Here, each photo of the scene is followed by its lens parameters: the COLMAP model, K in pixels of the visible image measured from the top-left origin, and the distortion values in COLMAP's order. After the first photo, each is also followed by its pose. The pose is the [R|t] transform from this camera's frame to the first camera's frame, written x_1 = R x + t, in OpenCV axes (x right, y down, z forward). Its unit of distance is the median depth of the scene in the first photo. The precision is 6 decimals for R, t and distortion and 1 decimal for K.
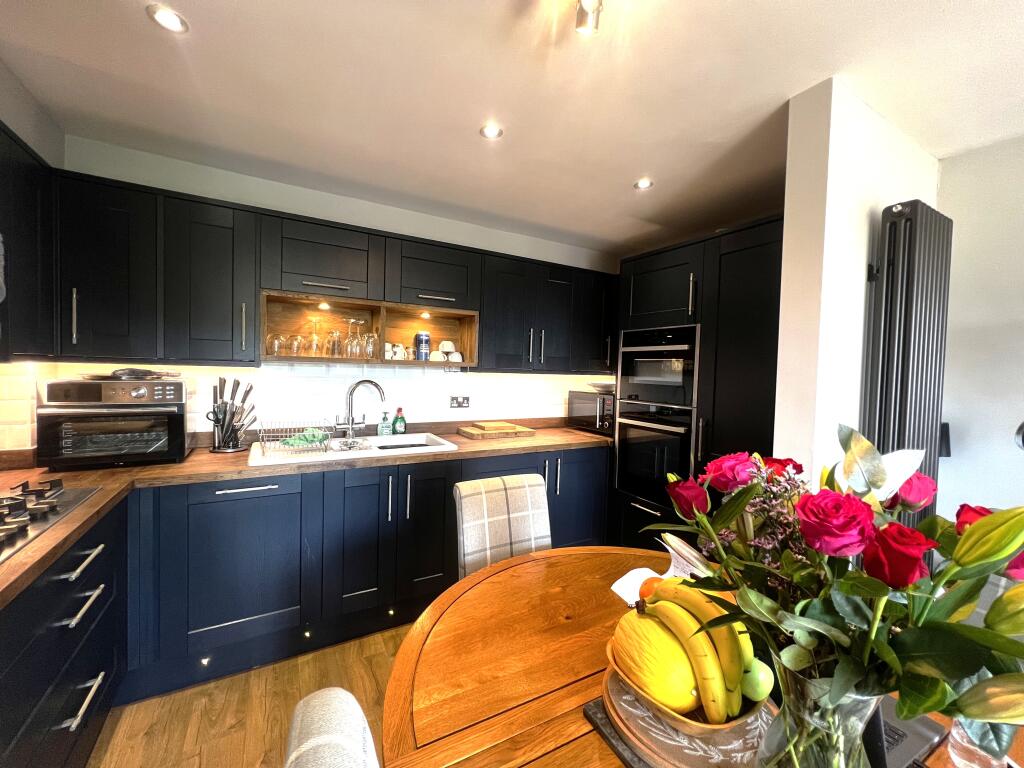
lens RADIAL K [[414.1, 0, 509.0], [0, 414.1, 381.7], [0, 0, 1]] dist [-0.001887, 0.000148]
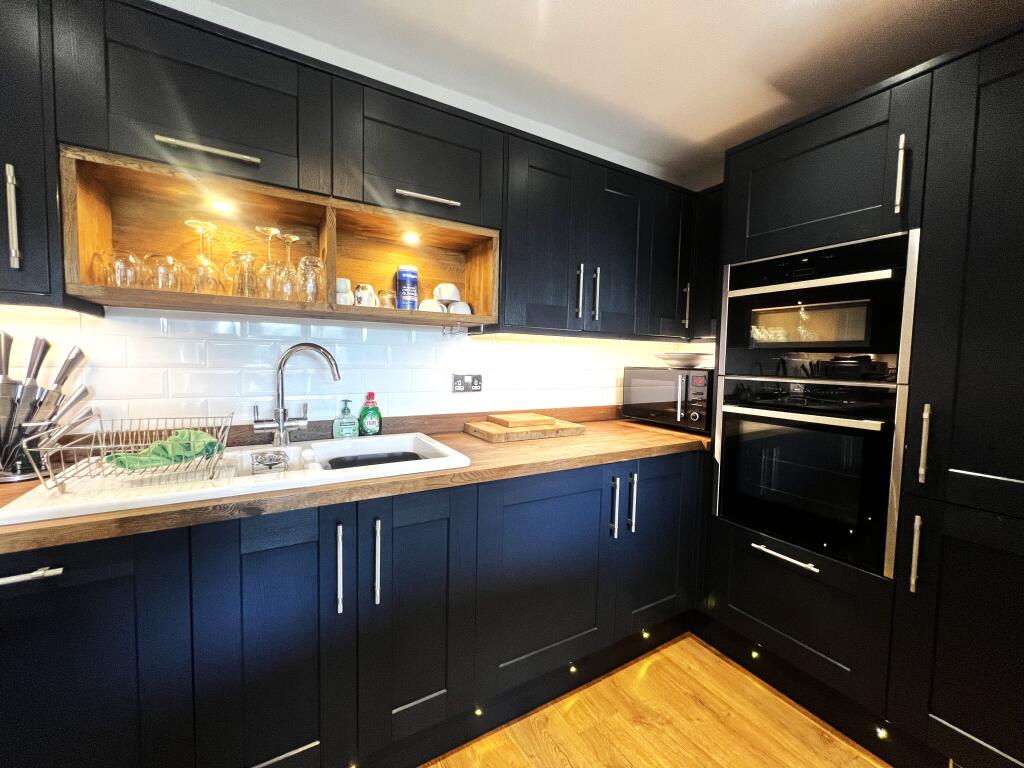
lens RADIAL K [[414.1, 0, 509.0], [0, 414.1, 381.7], [0, 0, 1]] dist [-0.001887, 0.000148]
pose [[0.999881, -0.010201, 0.011594, -0.067237], [0.009924, 0.999670, 0.023706, 0.035062], [-0.011832, -0.023588, 0.999652, 0.390475]]
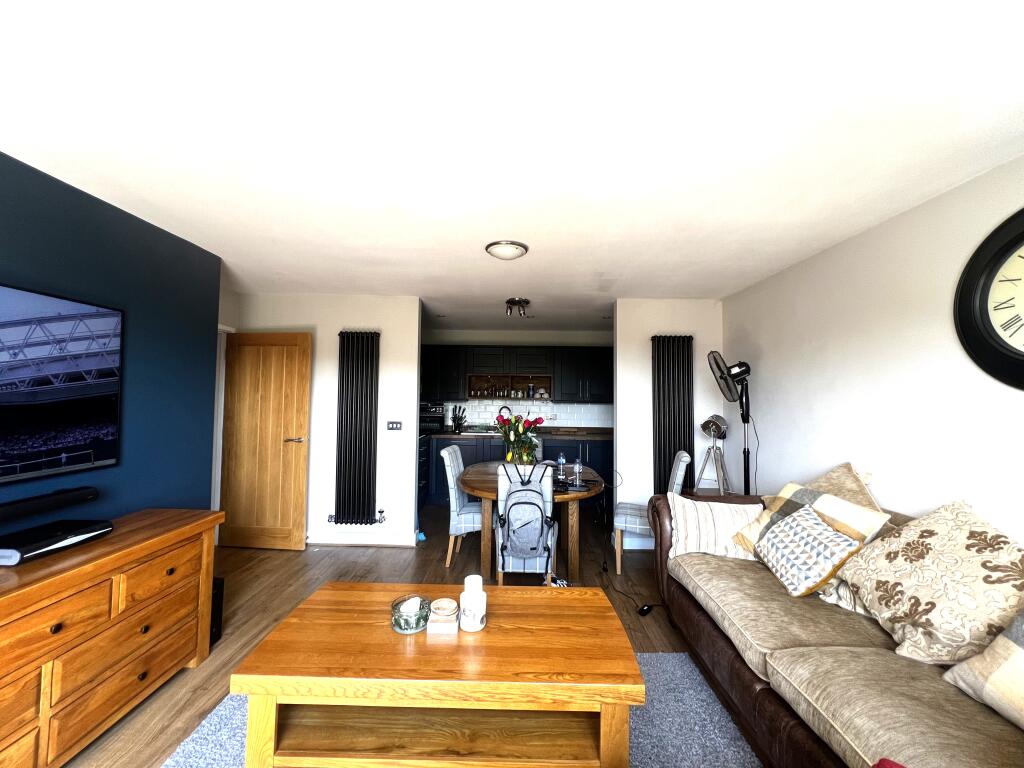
lens RADIAL K [[414.1, 0, 509.0], [0, 414.1, 381.7], [0, 0, 1]] dist [-0.001887, 0.000148]
pose [[0.859553, -0.038571, -0.509589, 0.824372], [-0.005858, 0.996339, -0.085295, 0.053586], [0.511013, 0.076301, 0.856180, -0.963144]]
